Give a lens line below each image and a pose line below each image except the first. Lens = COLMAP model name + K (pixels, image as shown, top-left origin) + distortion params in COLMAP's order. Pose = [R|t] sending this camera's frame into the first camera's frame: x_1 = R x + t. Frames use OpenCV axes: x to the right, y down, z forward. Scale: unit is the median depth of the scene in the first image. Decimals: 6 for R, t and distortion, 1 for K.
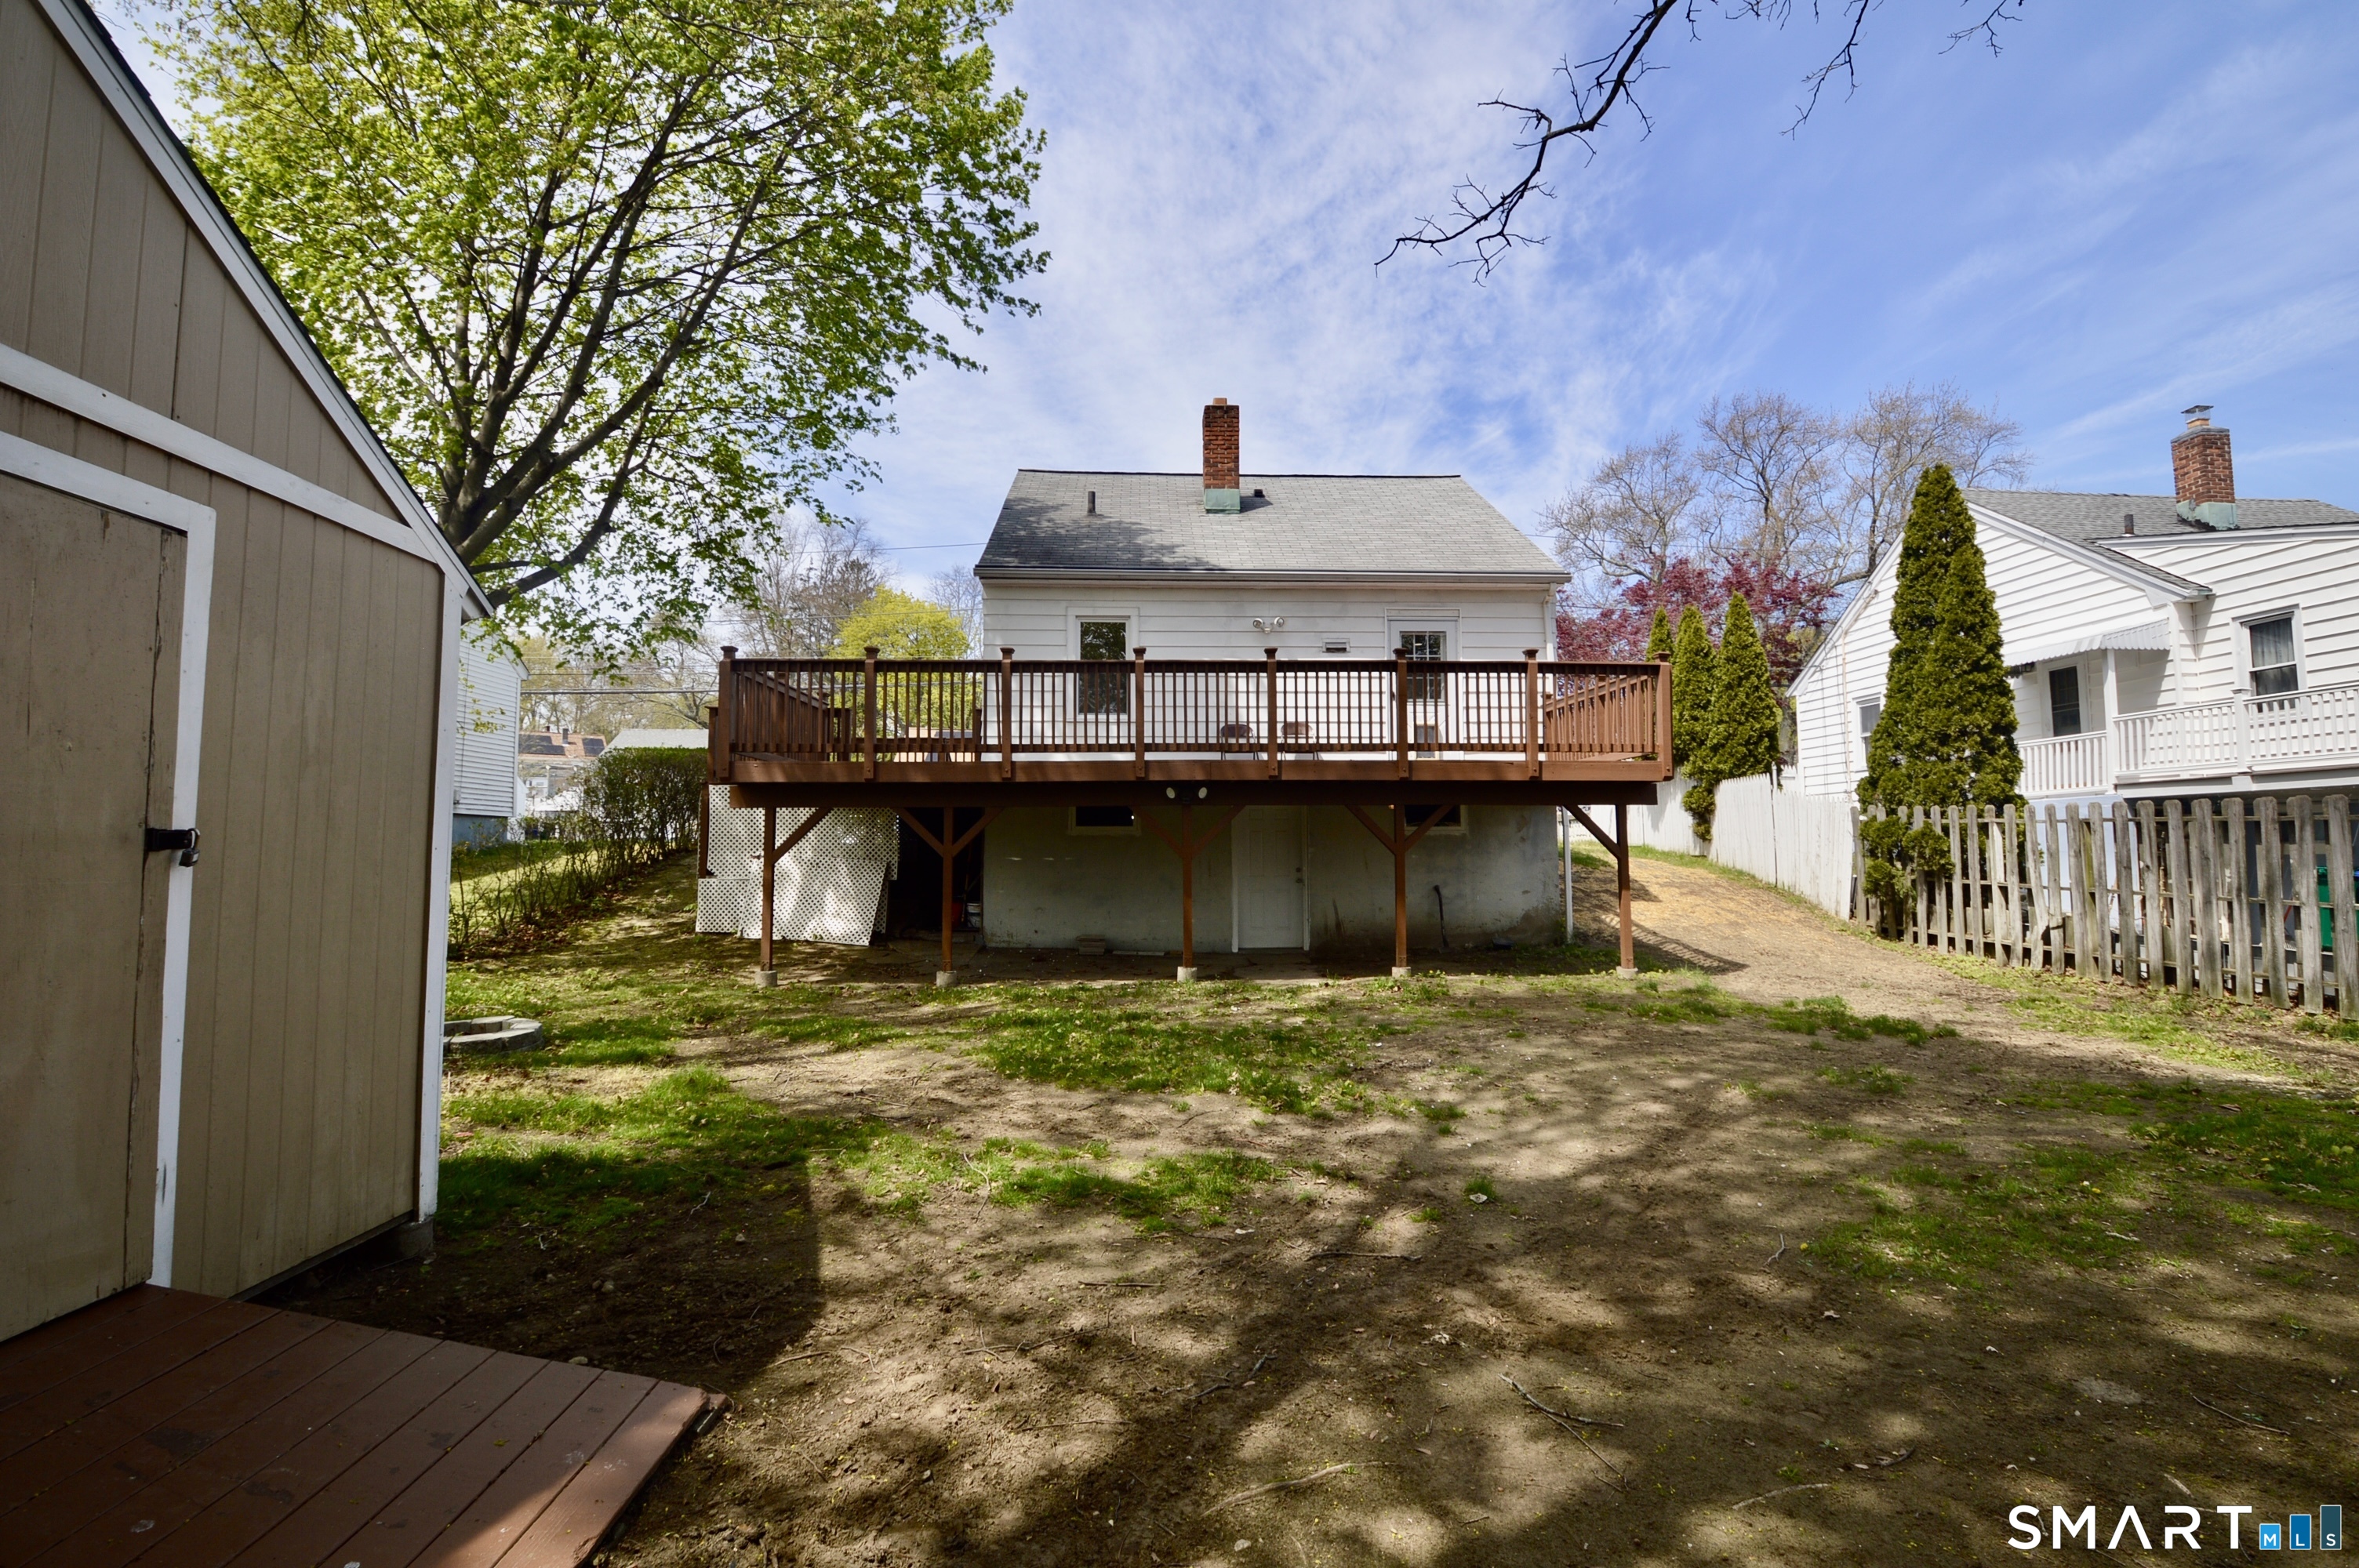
lens RADIAL K [[1052.9, 0, 1188.8], [0, 1052.9, 779.6], [0, 0, 1]] dist [0.012569, -0.023535]
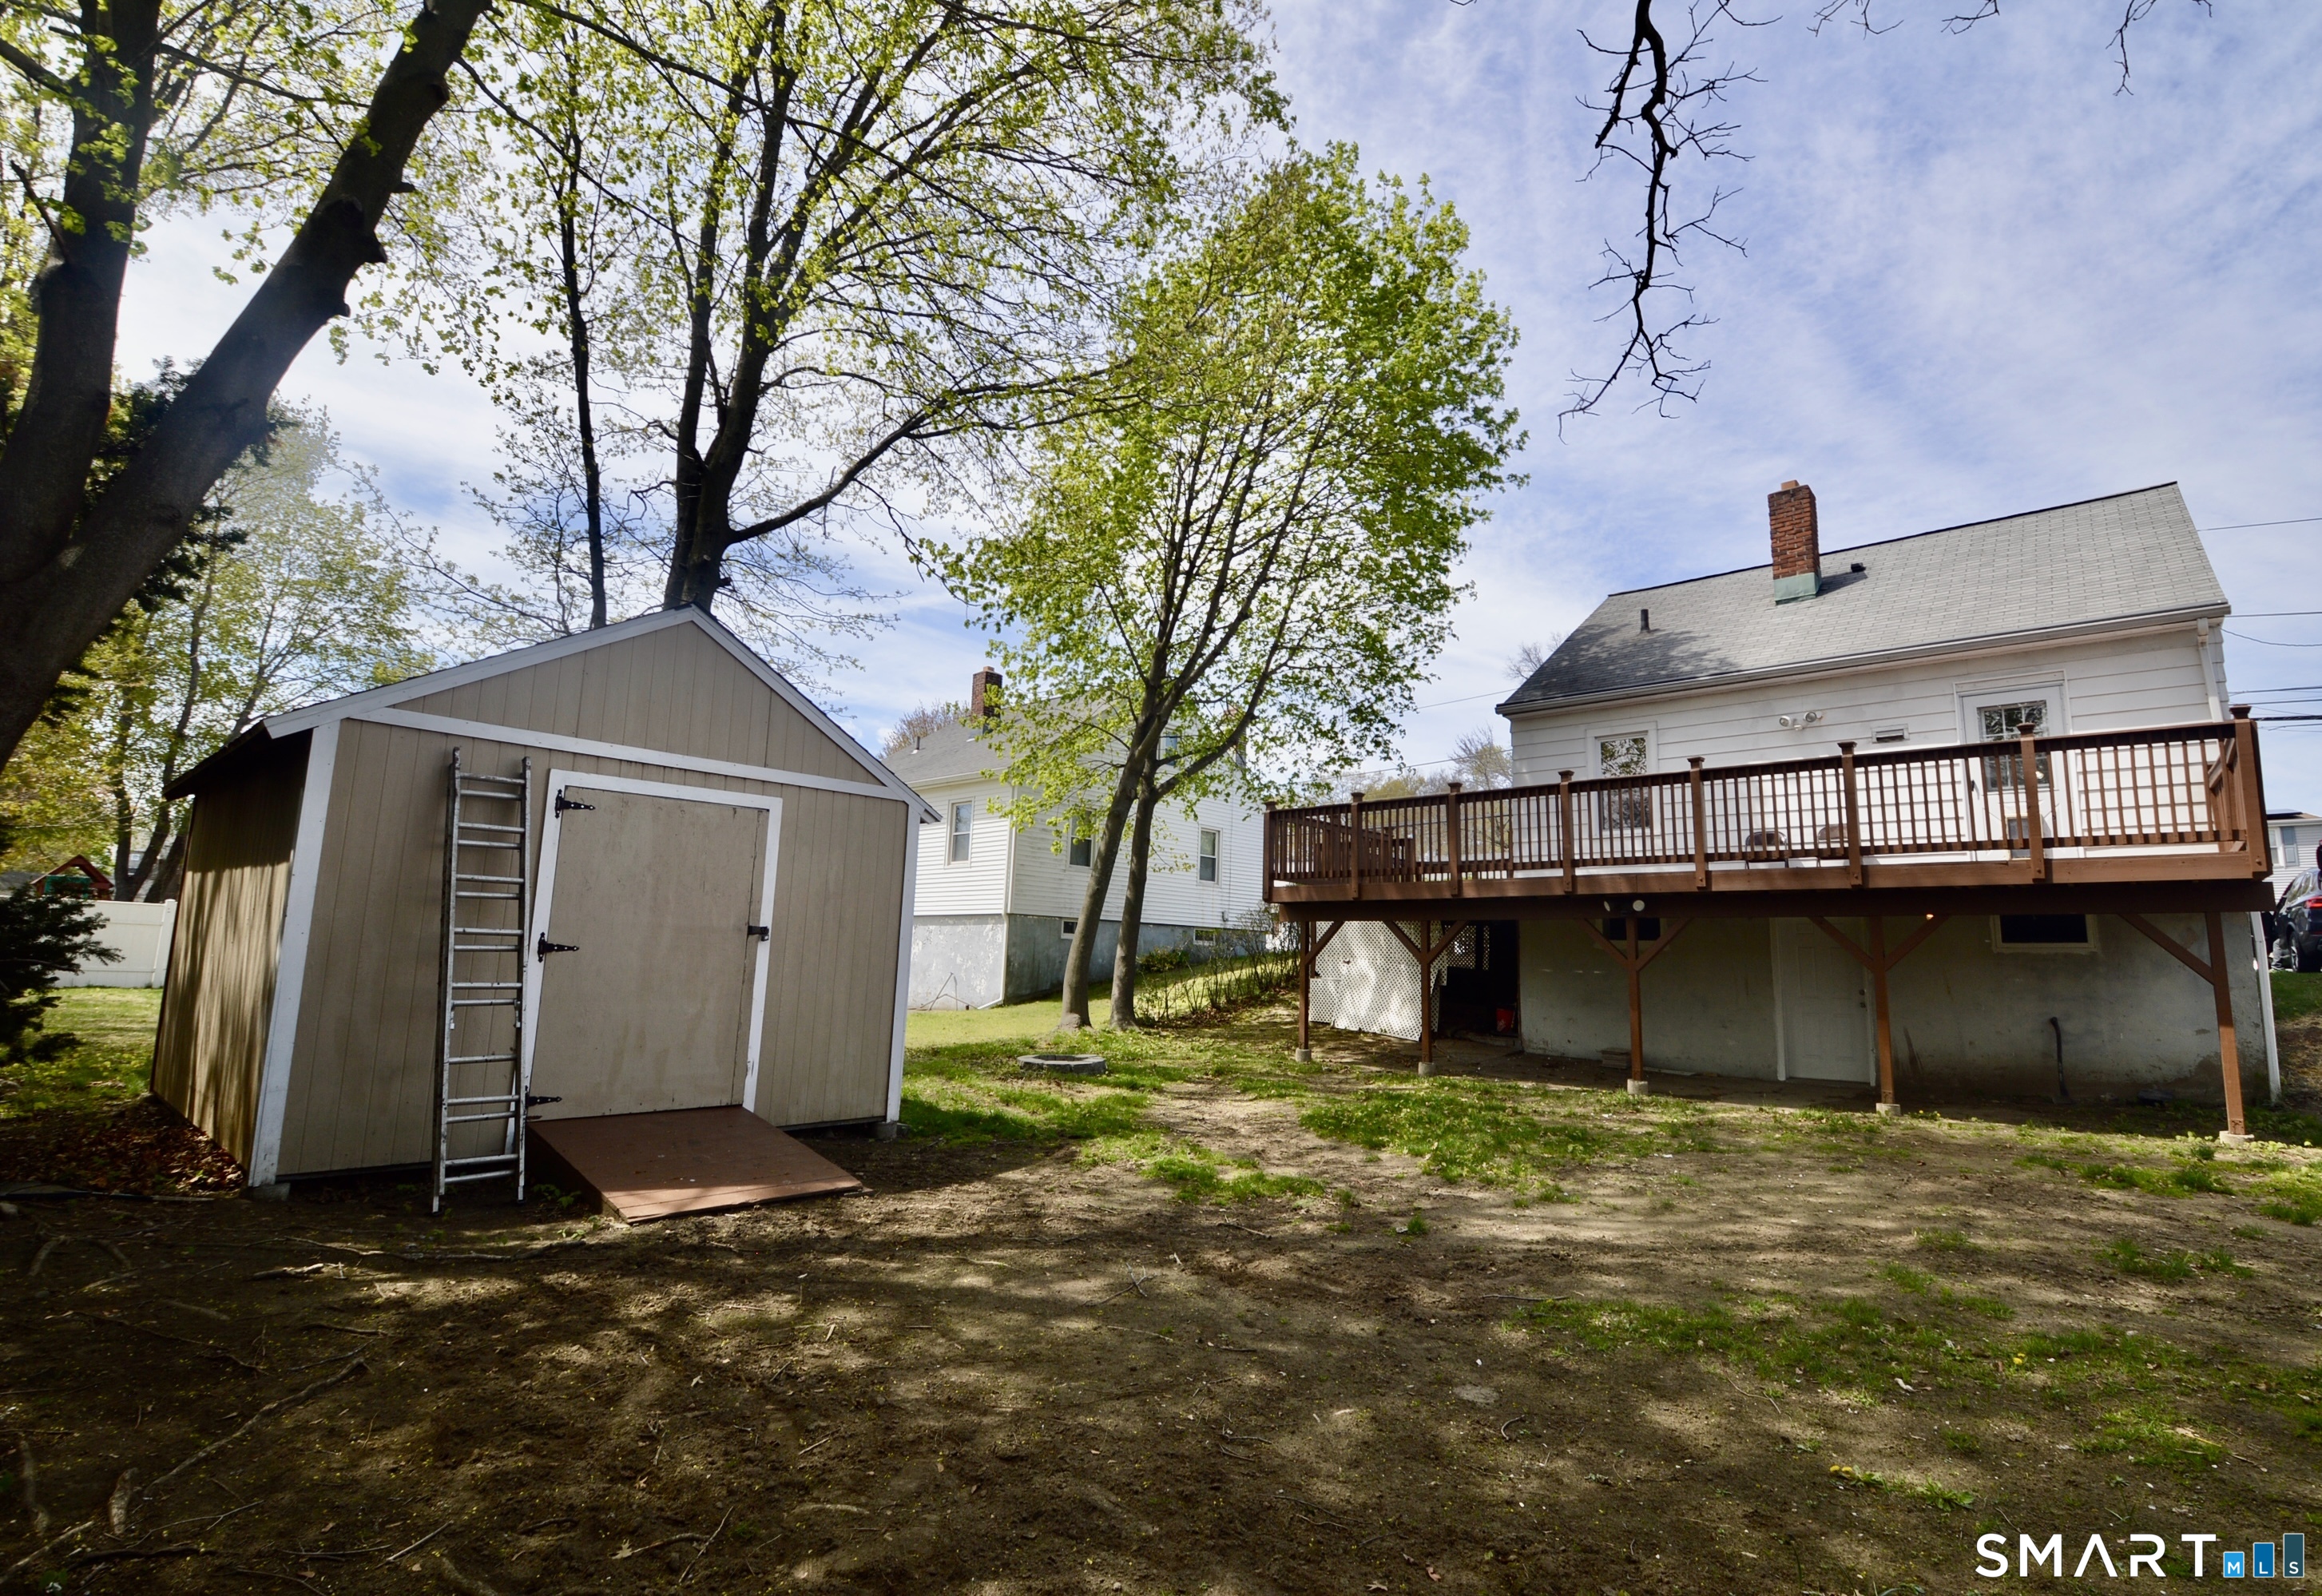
lens RADIAL K [[1064.0, 0, 1188.4], [0, 1064.0, 757.9], [0, 0, 1]] dist [-0.027696, 0.000036]
pose [[0.697617, -0.108651, -0.708185, 0.357831], [0.016315, 0.990587, -0.135905, 0.001772], [0.716285, 0.083256, 0.692823, -0.018395]]
